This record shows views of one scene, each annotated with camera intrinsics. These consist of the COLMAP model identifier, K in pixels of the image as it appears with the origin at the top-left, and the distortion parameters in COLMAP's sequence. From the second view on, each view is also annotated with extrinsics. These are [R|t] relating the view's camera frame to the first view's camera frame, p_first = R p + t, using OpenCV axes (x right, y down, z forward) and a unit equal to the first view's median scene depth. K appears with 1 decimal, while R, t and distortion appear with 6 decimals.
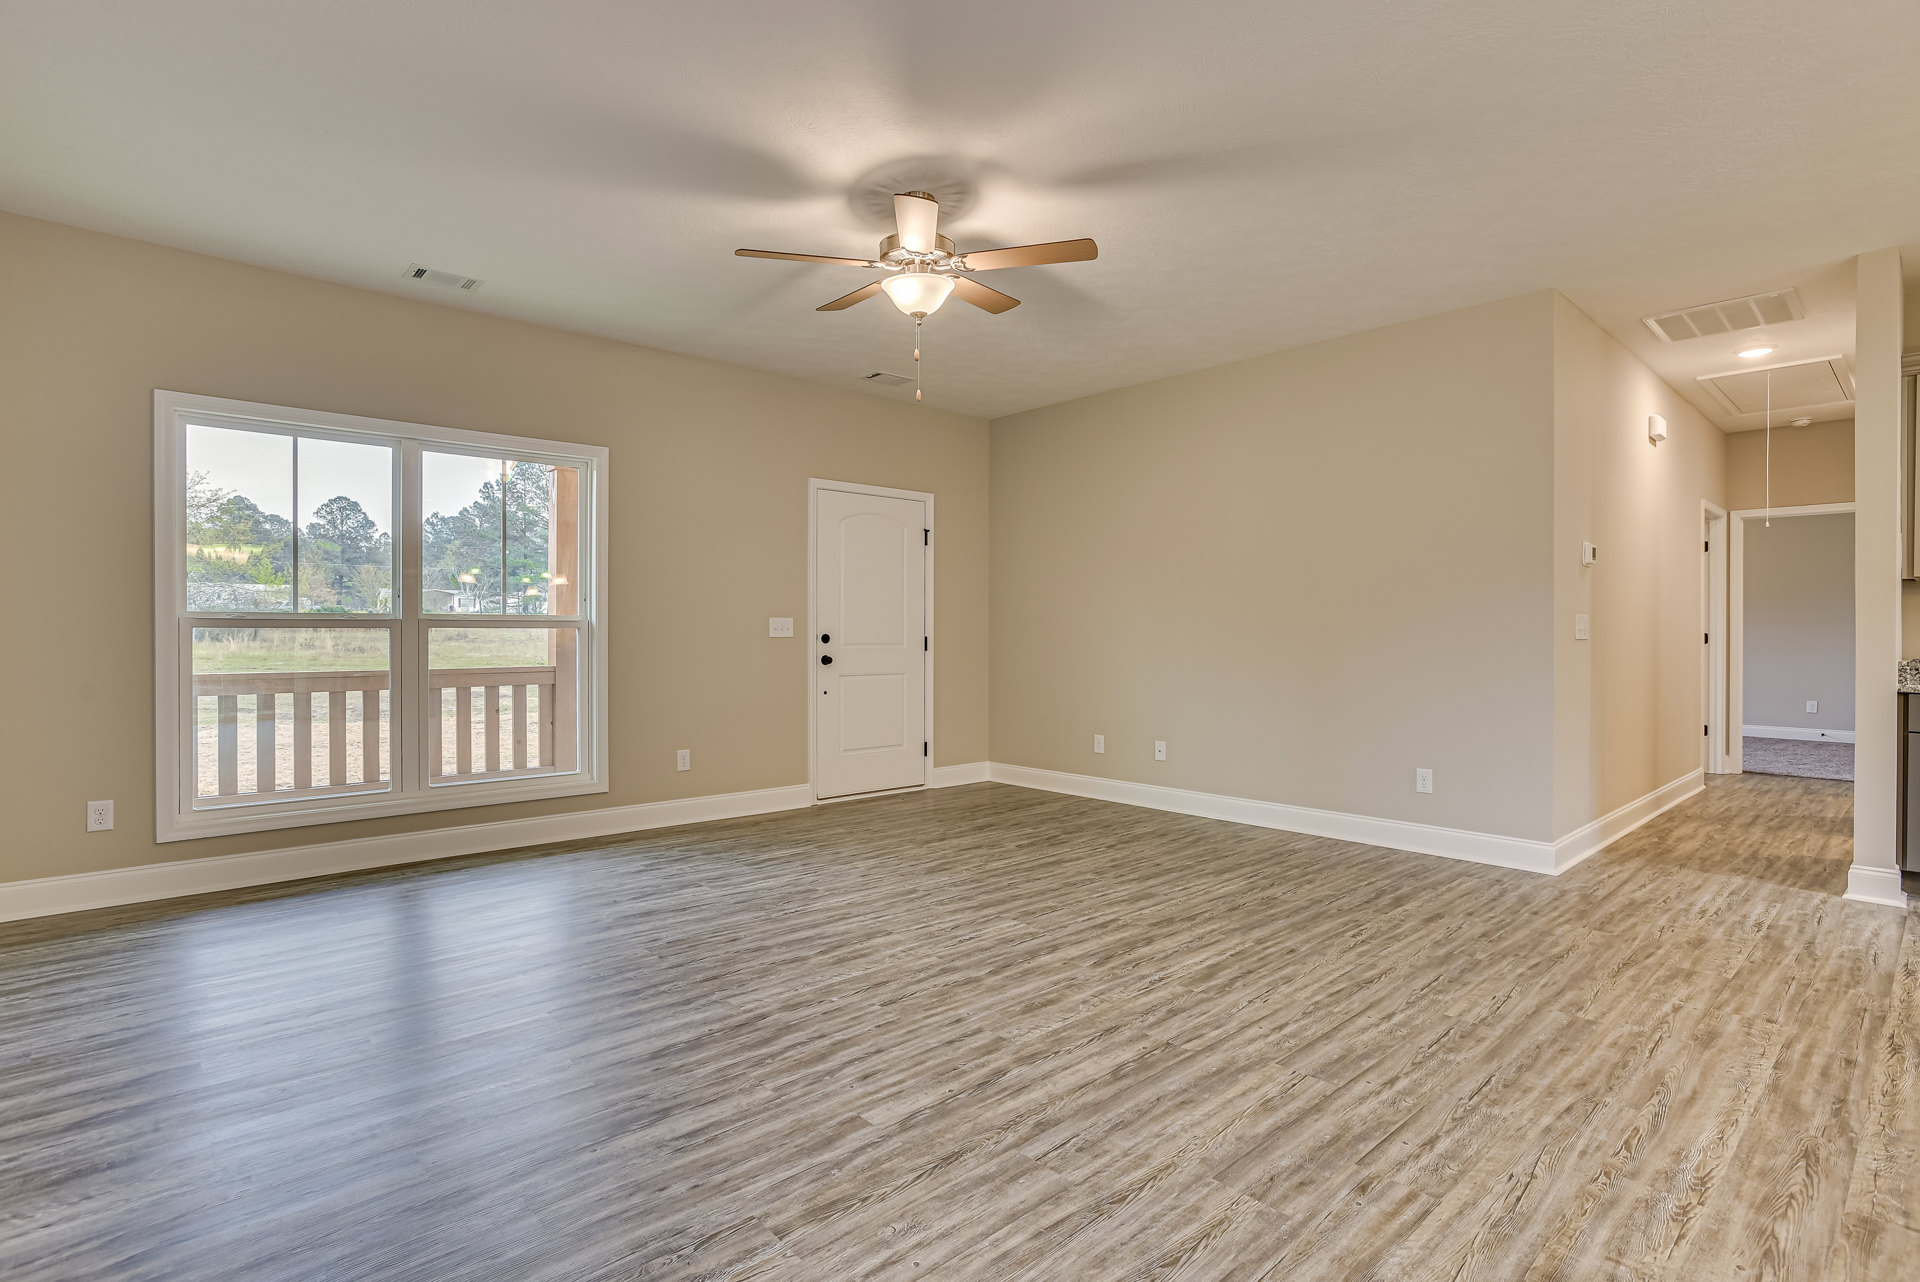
lens RADIAL K [[920.6, 0, 964.5], [0, 920.6, 644.1], [0, 0, 1]] dist [-0.050391, 0.029197]
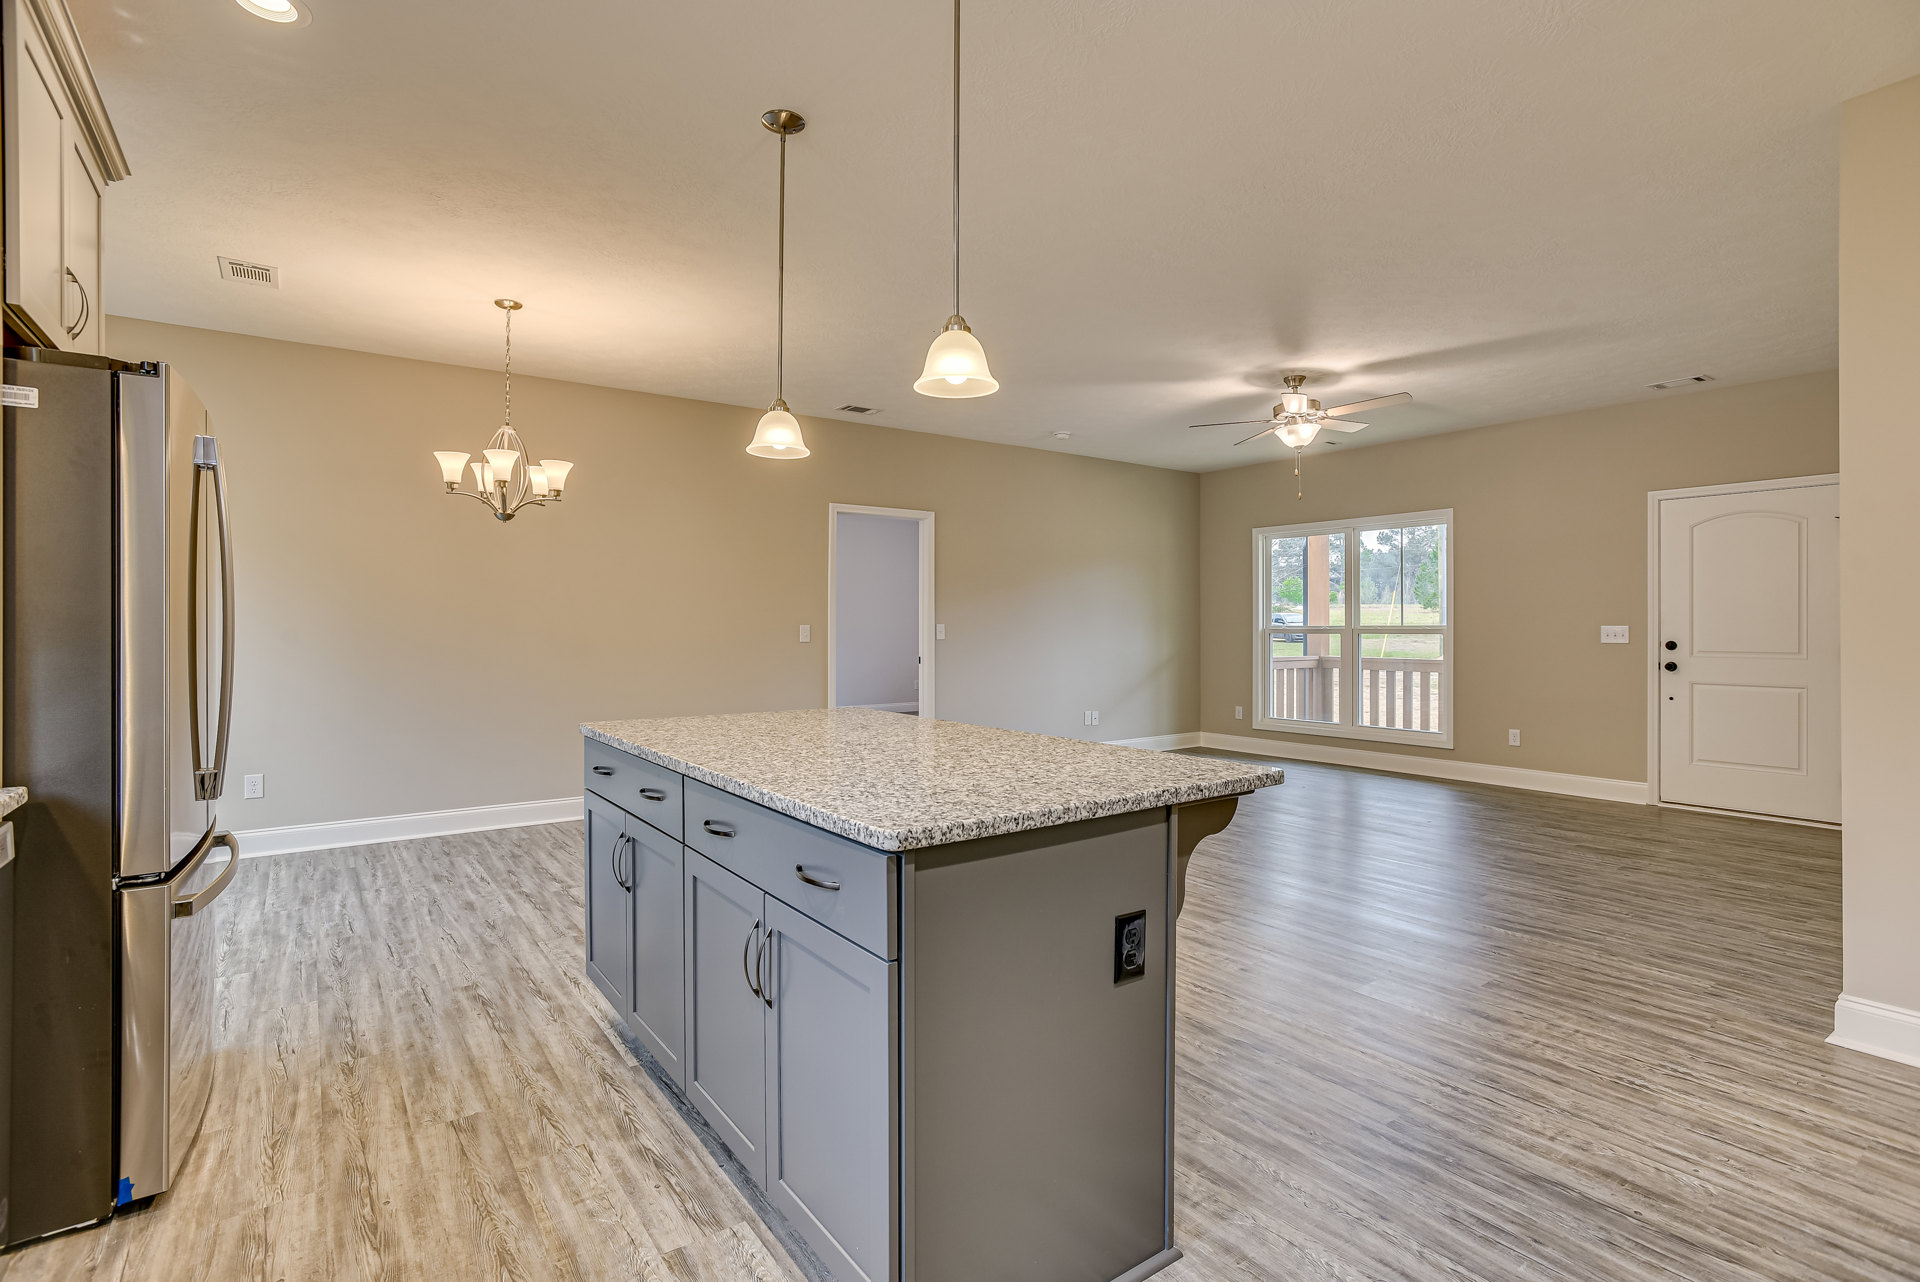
lens RADIAL K [[937.5, 0, 961.2], [0, 937.5, 629.9], [0, 0, 1]] dist [-0.042601, 0.031793]
pose [[-0.105557, 0.001423, -0.994412, 1.831572], [-0.013009, 0.999911, 0.002811, -0.030468], [0.994328, 0.013233, -0.105529, 0.632511]]
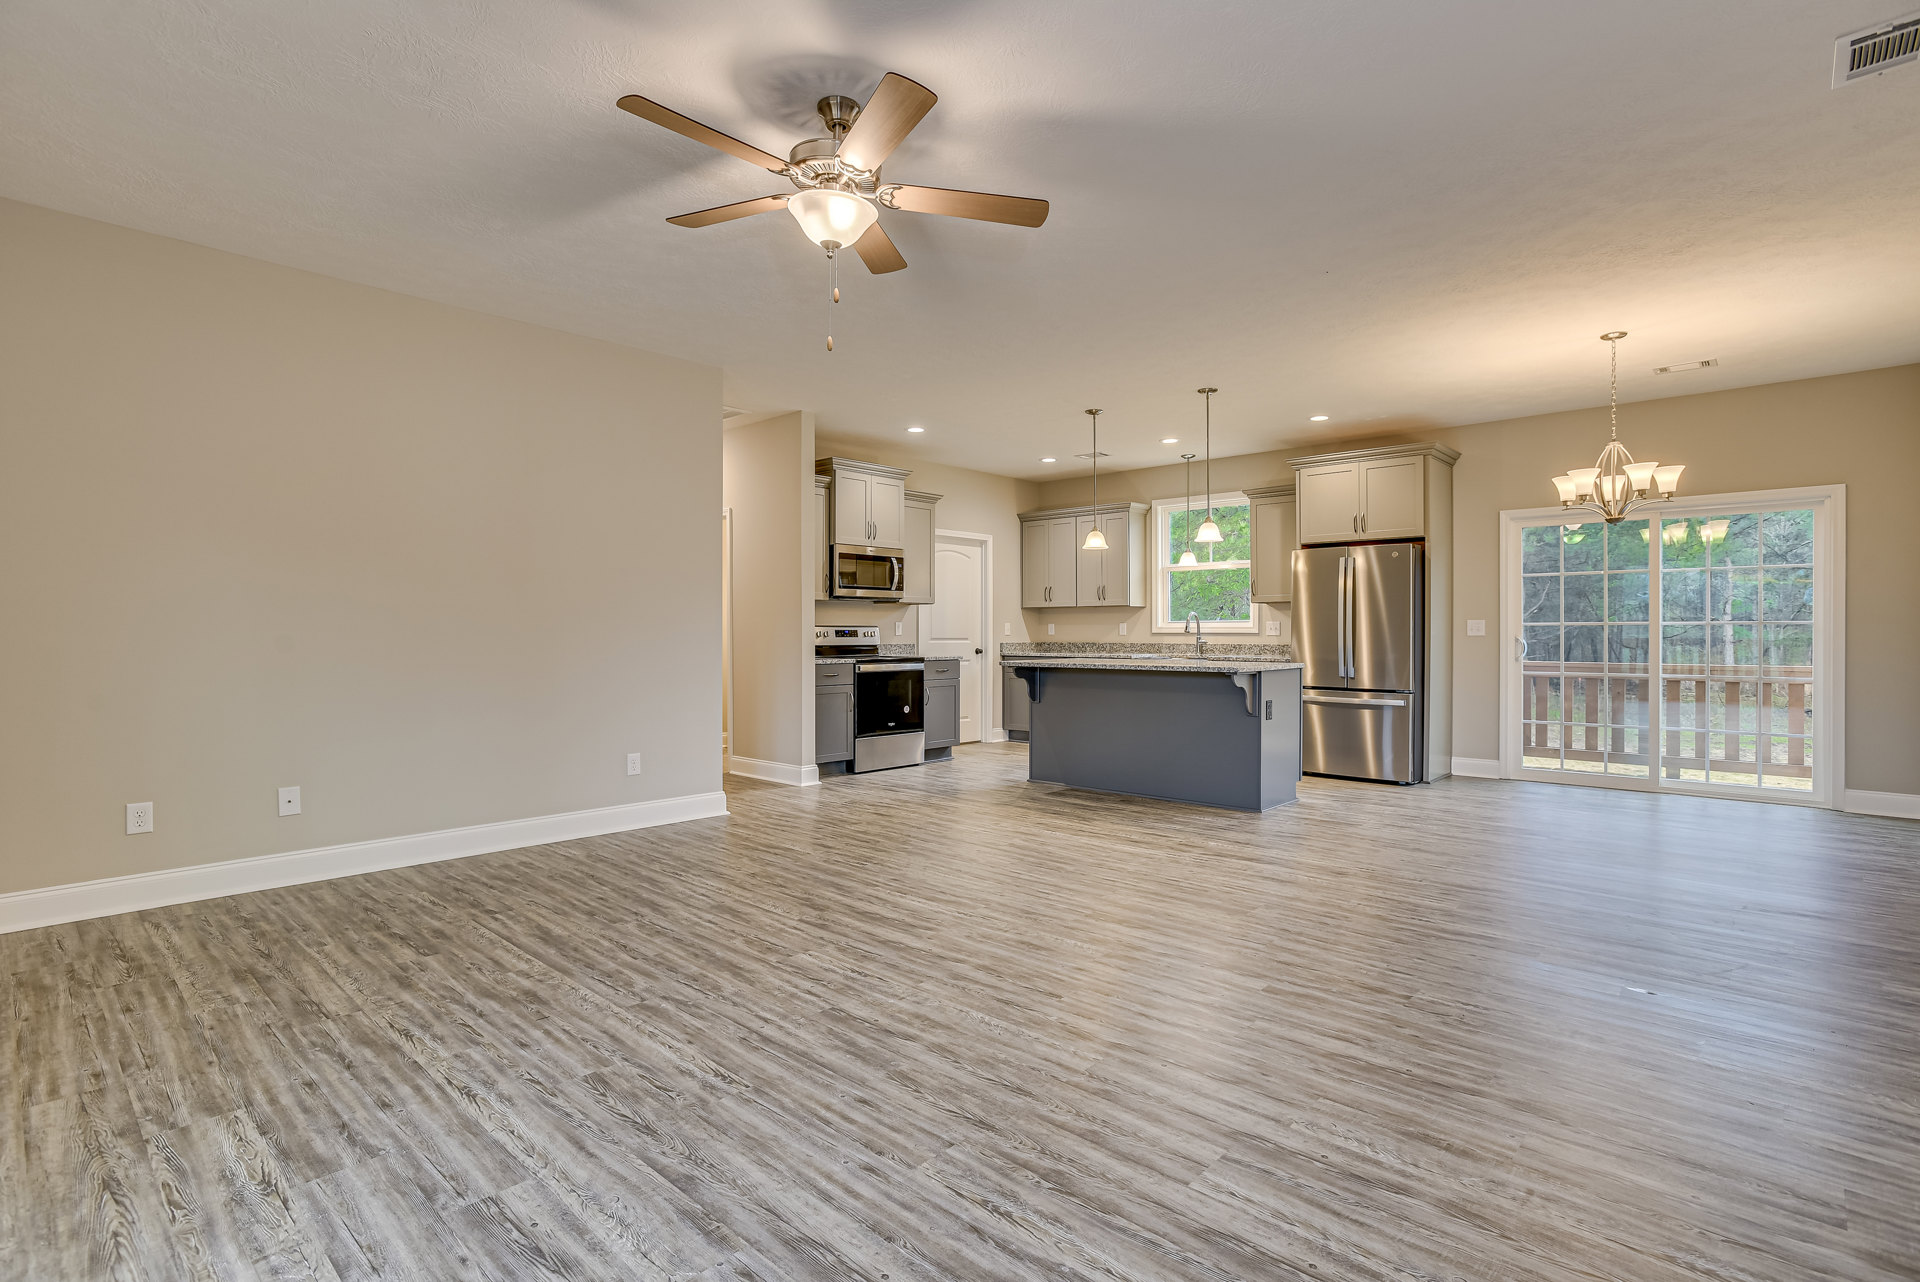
lens RADIAL K [[937.5, 0, 961.2], [0, 937.5, 629.9], [0, 0, 1]] dist [-0.042601, 0.031793]
pose [[-0.079204, 0.001462, 0.996857, -0.972901], [0.012579, 0.999921, -0.000467, -0.007822], [-0.996779, 0.012503, -0.079216, 1.045223]]
